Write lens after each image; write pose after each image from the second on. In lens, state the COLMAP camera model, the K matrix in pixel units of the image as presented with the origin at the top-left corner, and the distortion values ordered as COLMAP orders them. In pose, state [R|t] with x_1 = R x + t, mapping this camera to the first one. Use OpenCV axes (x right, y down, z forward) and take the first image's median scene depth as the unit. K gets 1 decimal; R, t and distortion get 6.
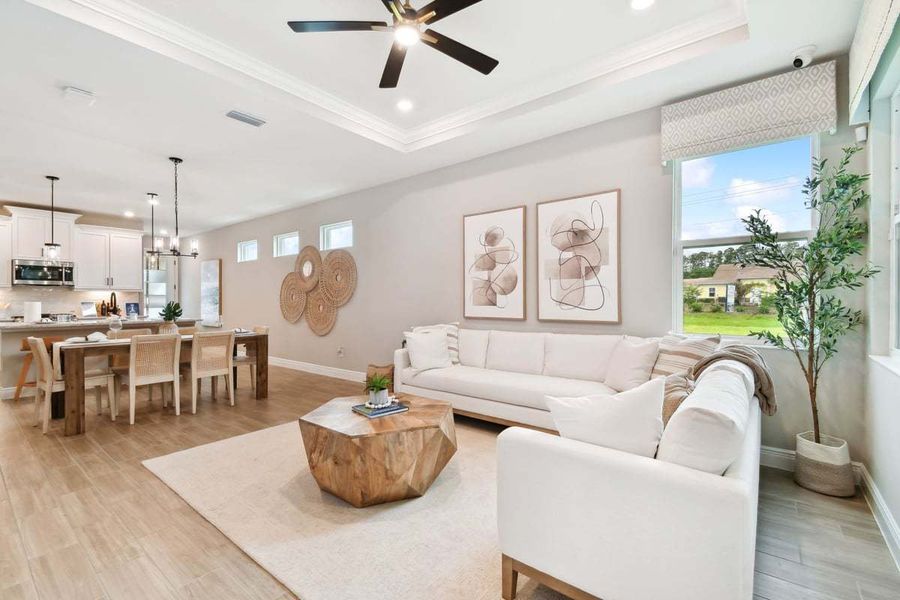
lens RADIAL K [[392.8, 0, 443.7], [0, 392.8, 301.8], [0, 0, 1]] dist [0.023341, -0.005268]
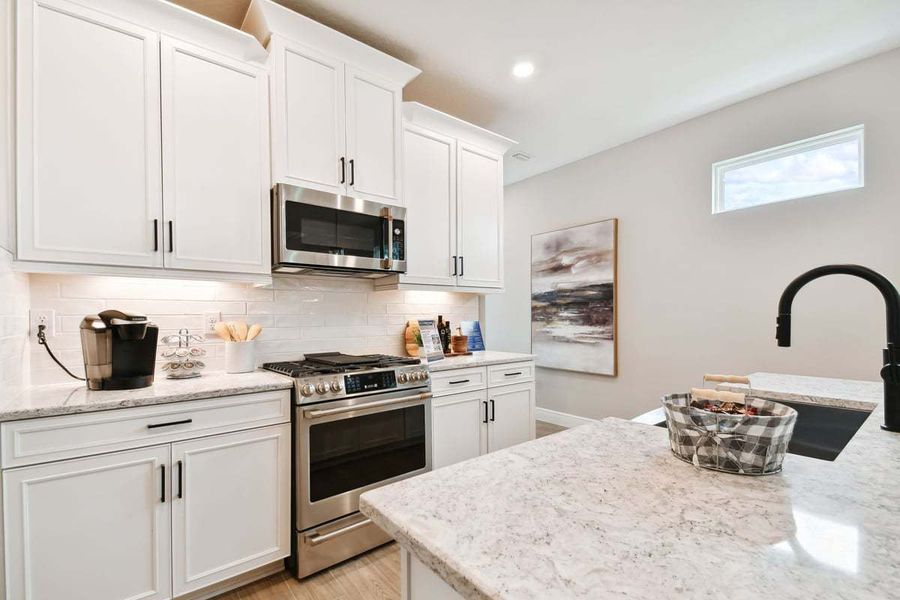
lens RADIAL K [[392.8, 0, 441.1], [0, 392.8, 318.1], [0, 0, 1]] dist [0.023341, -0.005268]
pose [[0.977536, -0.004520, -0.210722, -0.852076], [0.004853, 0.999988, 0.001065, -0.001665], [0.210714, -0.002064, 0.977546, 0.696257]]
